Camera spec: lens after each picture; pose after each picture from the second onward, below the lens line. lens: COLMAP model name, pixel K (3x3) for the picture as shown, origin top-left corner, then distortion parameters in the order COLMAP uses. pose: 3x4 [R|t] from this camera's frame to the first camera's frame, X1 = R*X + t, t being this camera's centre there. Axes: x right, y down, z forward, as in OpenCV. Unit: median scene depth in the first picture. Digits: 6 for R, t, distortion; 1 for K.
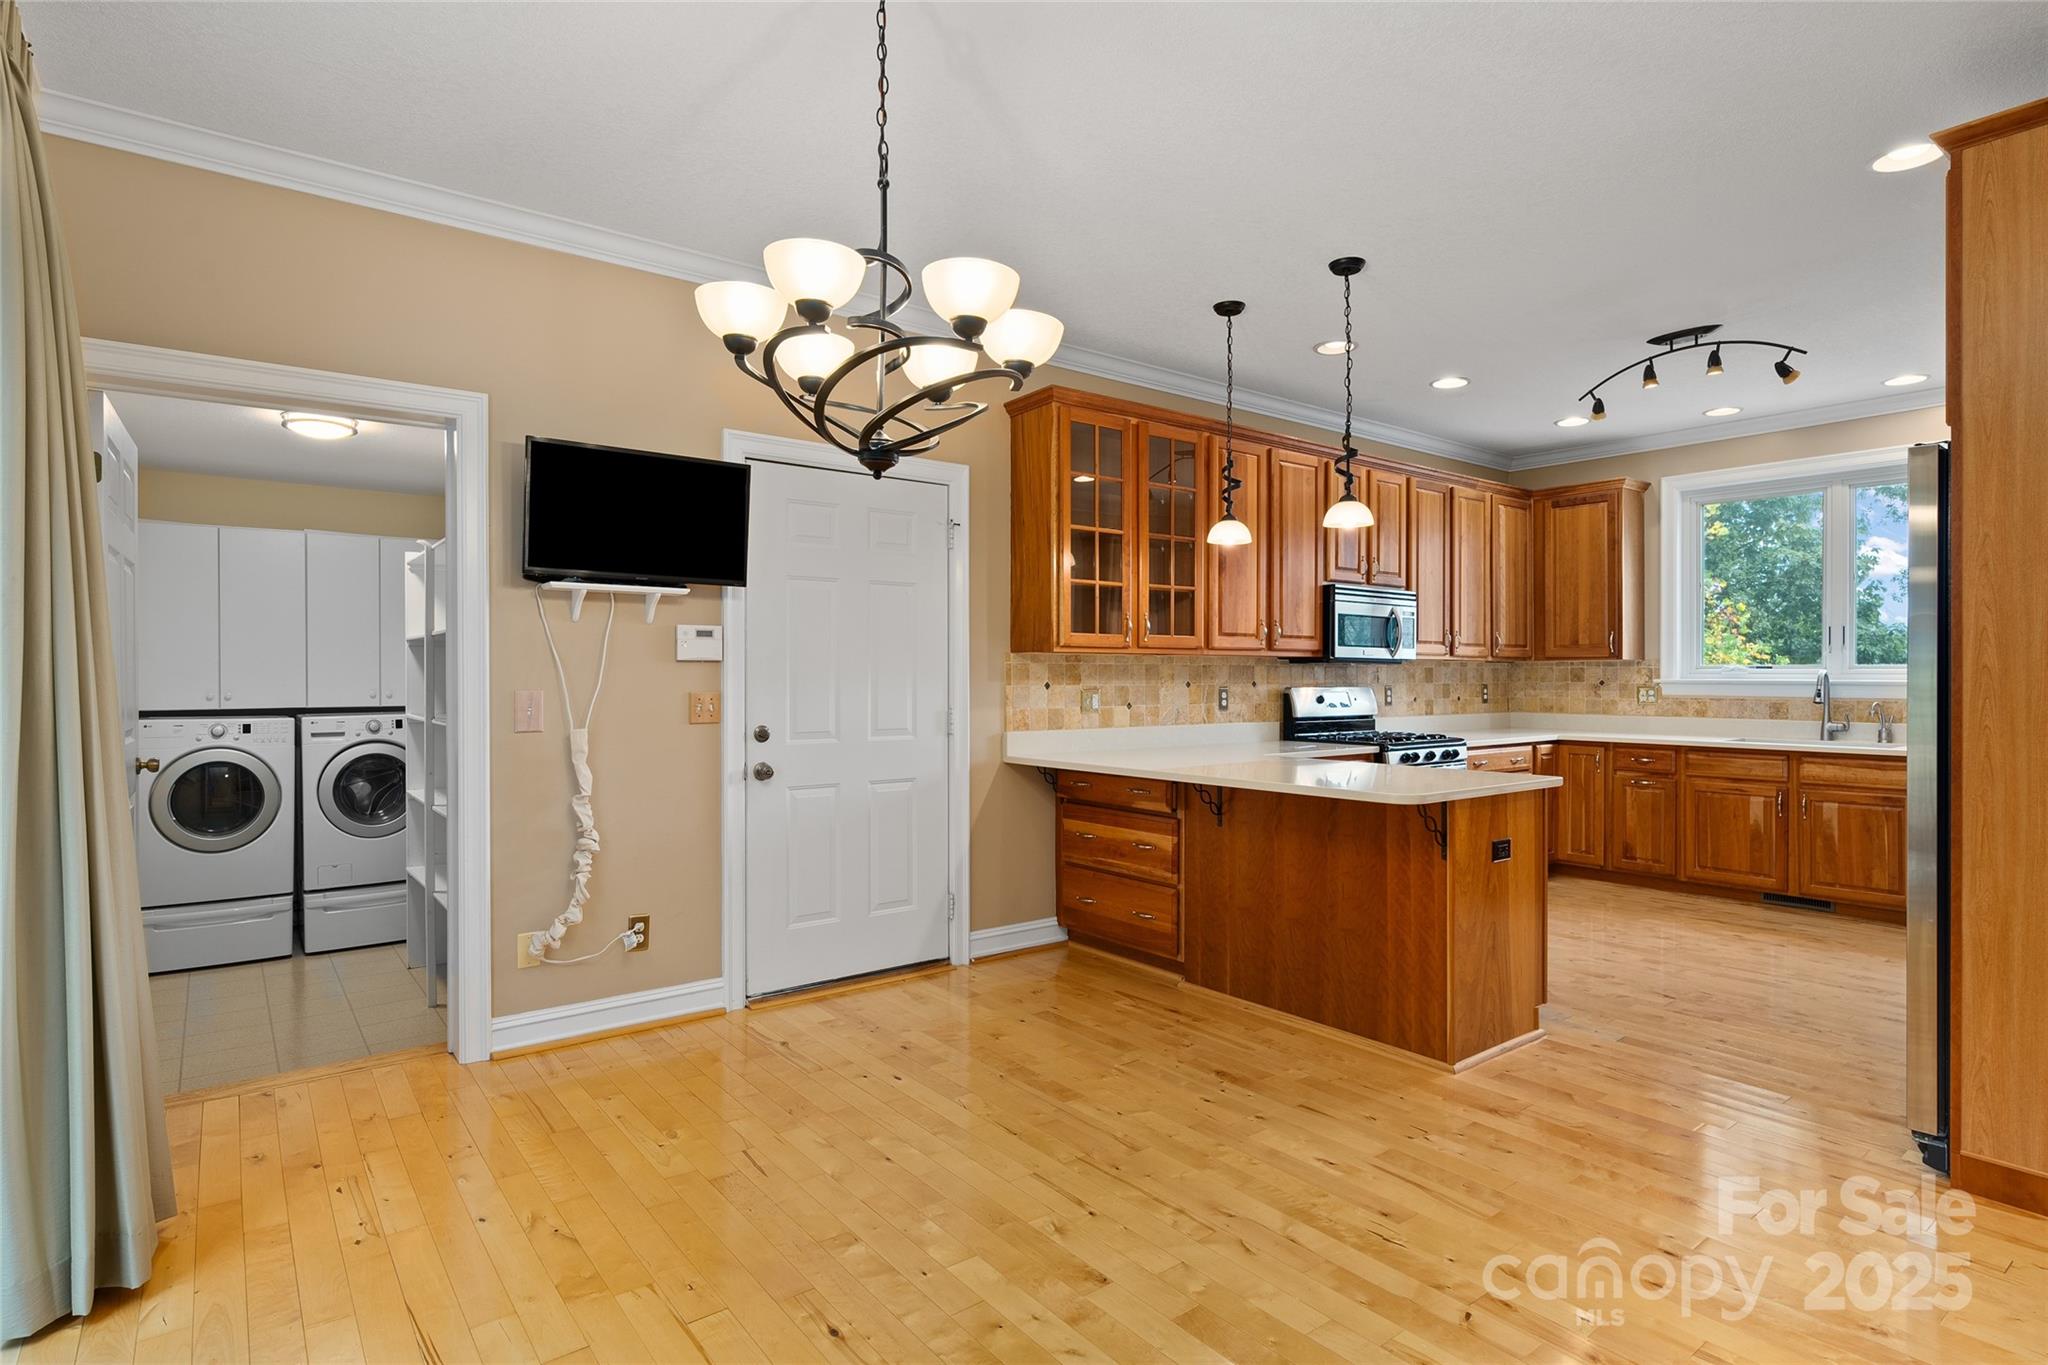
lens RADIAL K [[1049.8, 0, 1022.4], [0, 1049.8, 685.8], [0, 0, 1]] dist [0.002158, 0.000526]
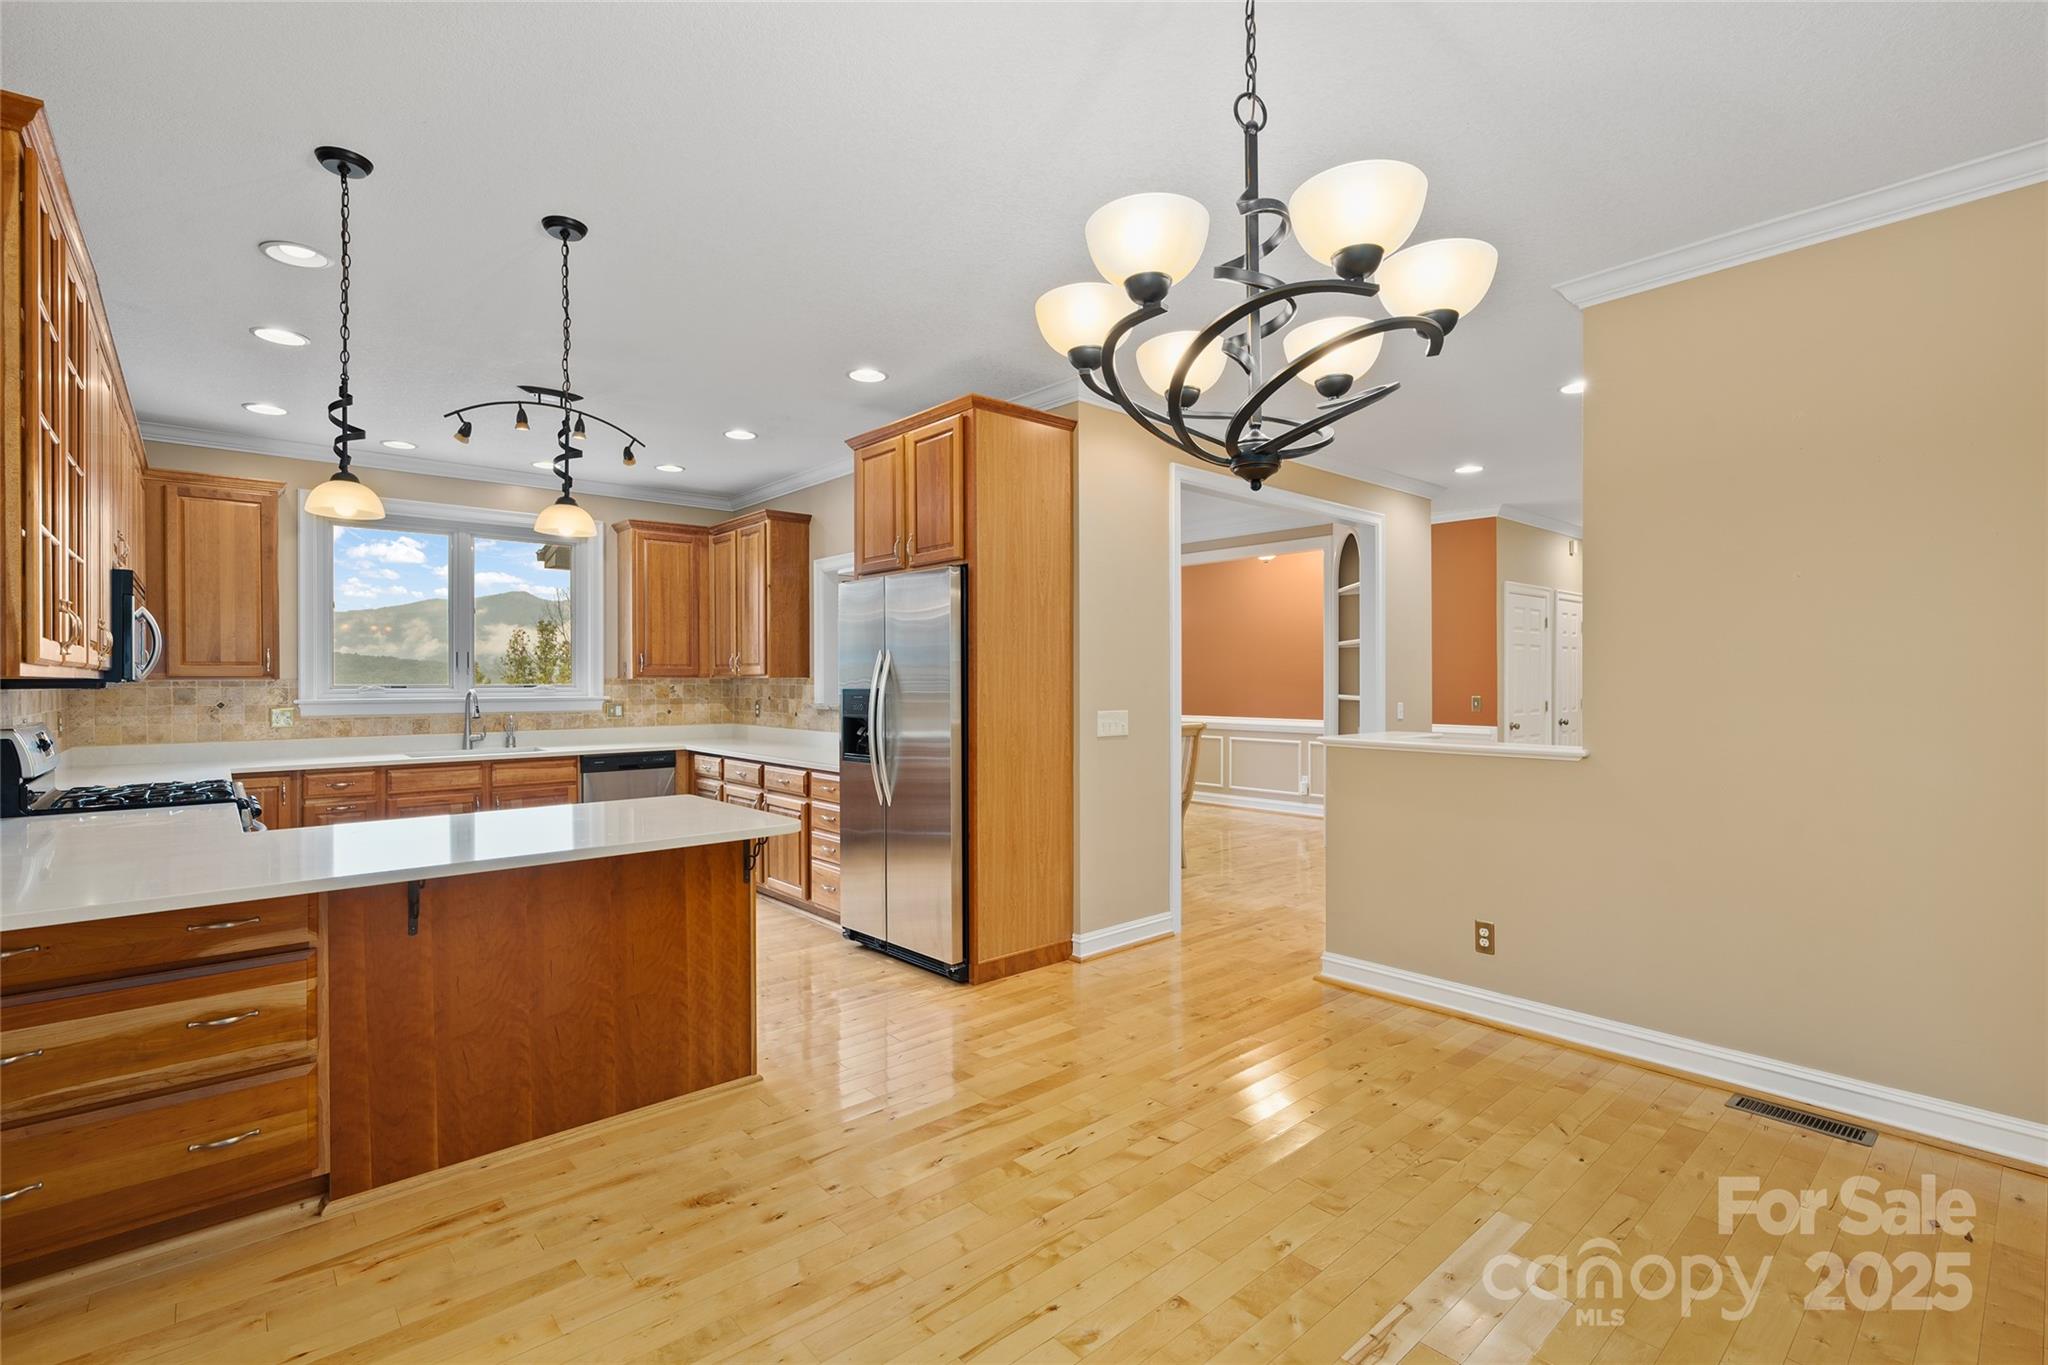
lens RADIAL K [[927.5, 0, 1027.2], [0, 927.5, 682.2], [0, 0, 1]] dist [-0.000263, 0.000372]
pose [[-0.050587, -0.006164, 0.998701, -0.365877], [0.014723, 0.999868, 0.006917, -0.025091], [-0.998611, 0.015054, -0.050489, 0.522672]]
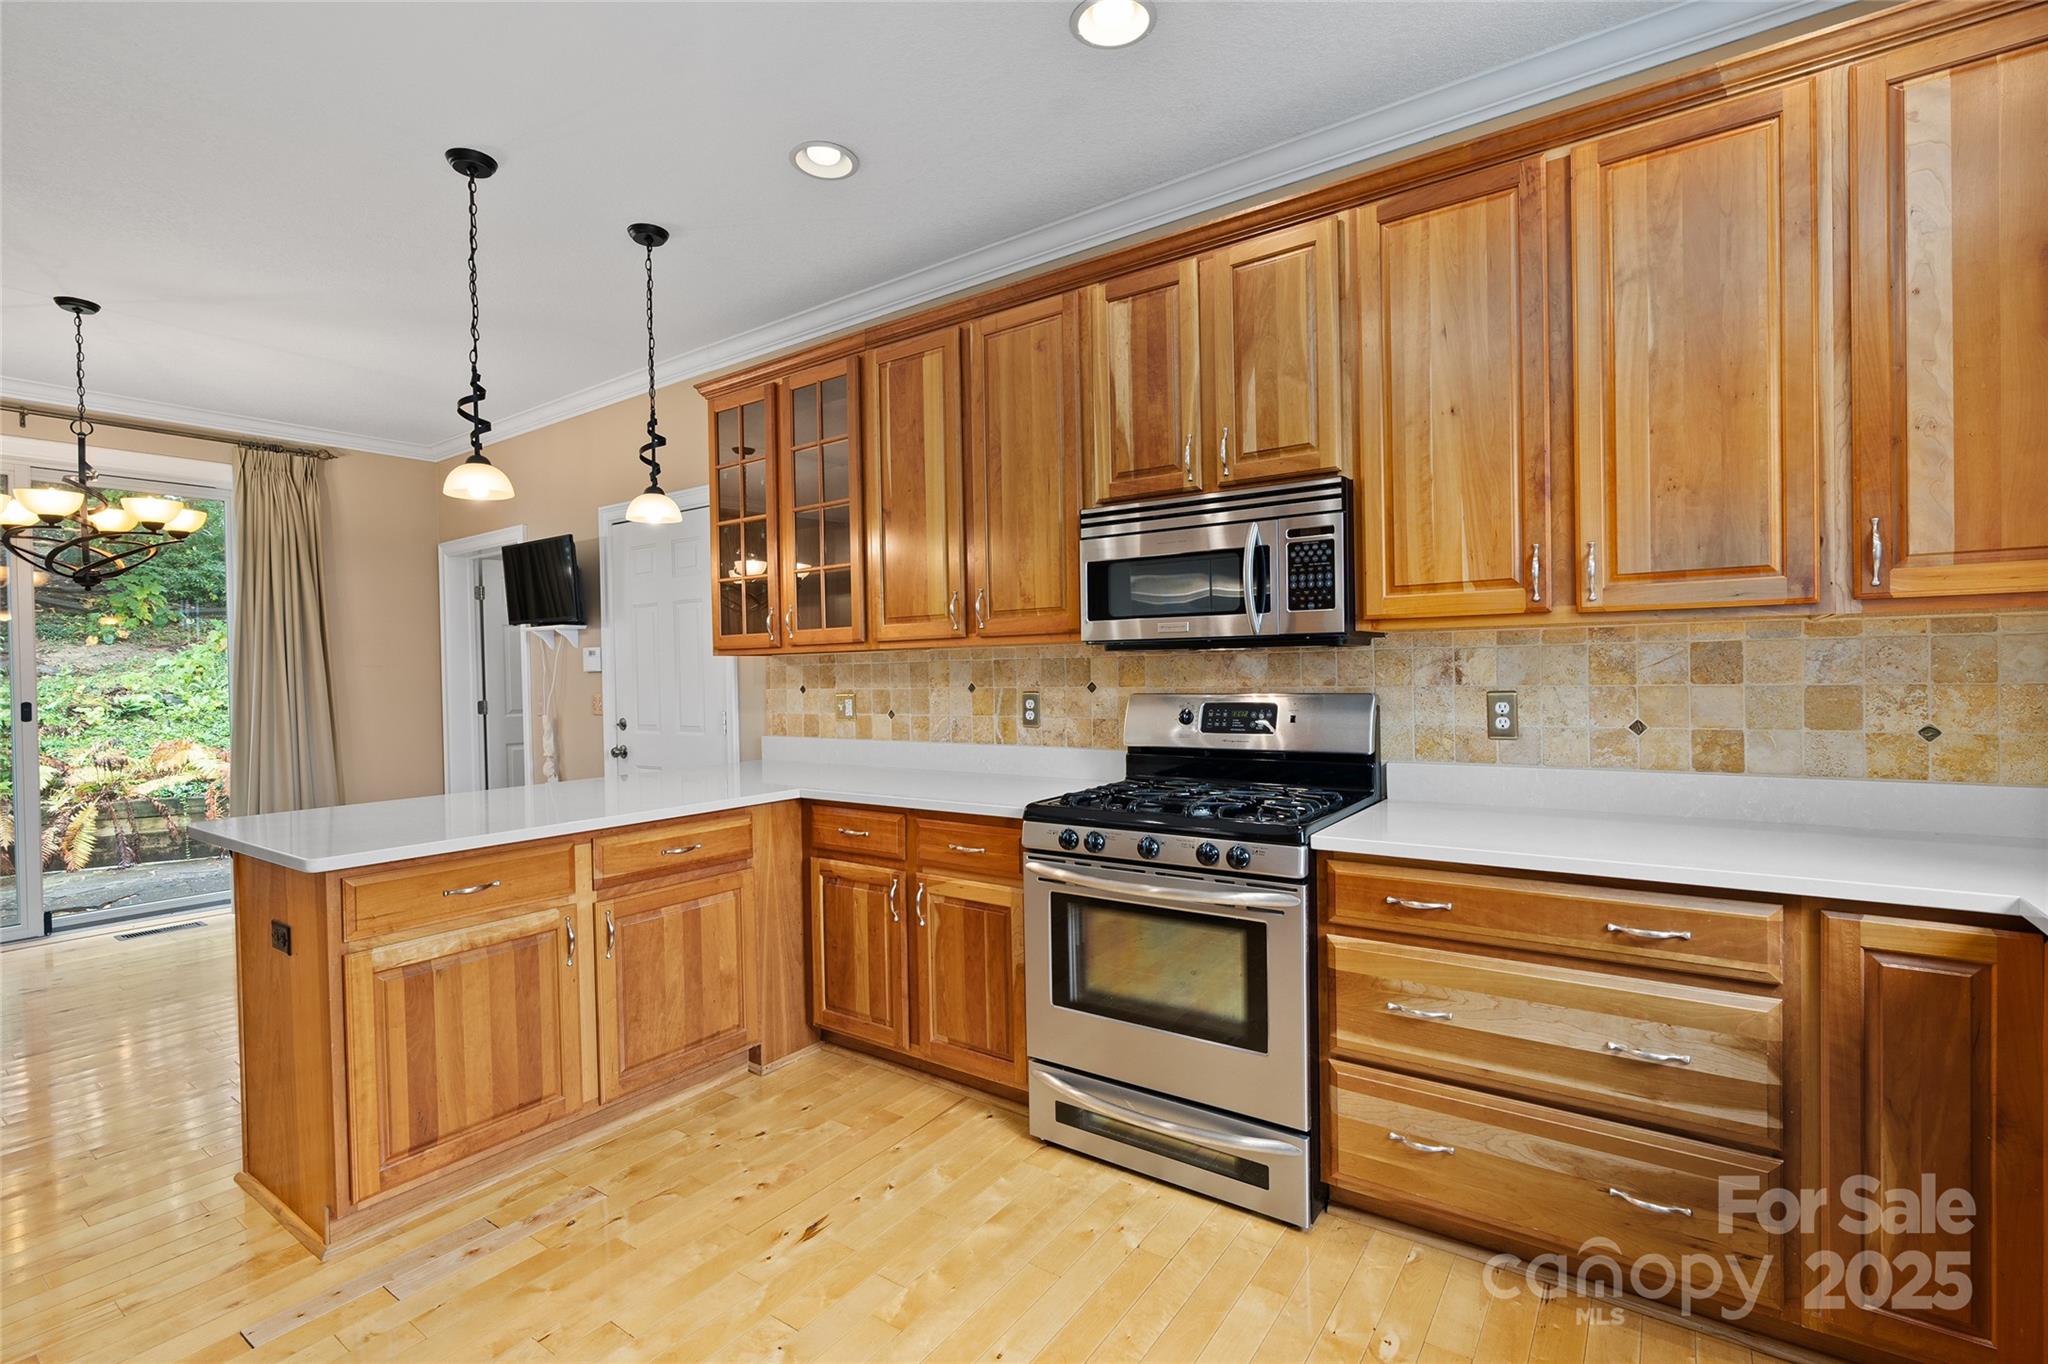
lens RADIAL K [[927.5, 0, 1023.3], [0, 927.5, 686.9], [0, 0, 1]] dist [-0.000263, 0.000372]
pose [[0.292626, 0.005239, -0.956213, 0.861046], [0.004602, 0.999966, 0.006887, -0.006998], [0.956216, -0.006416, 0.292592, 0.933717]]
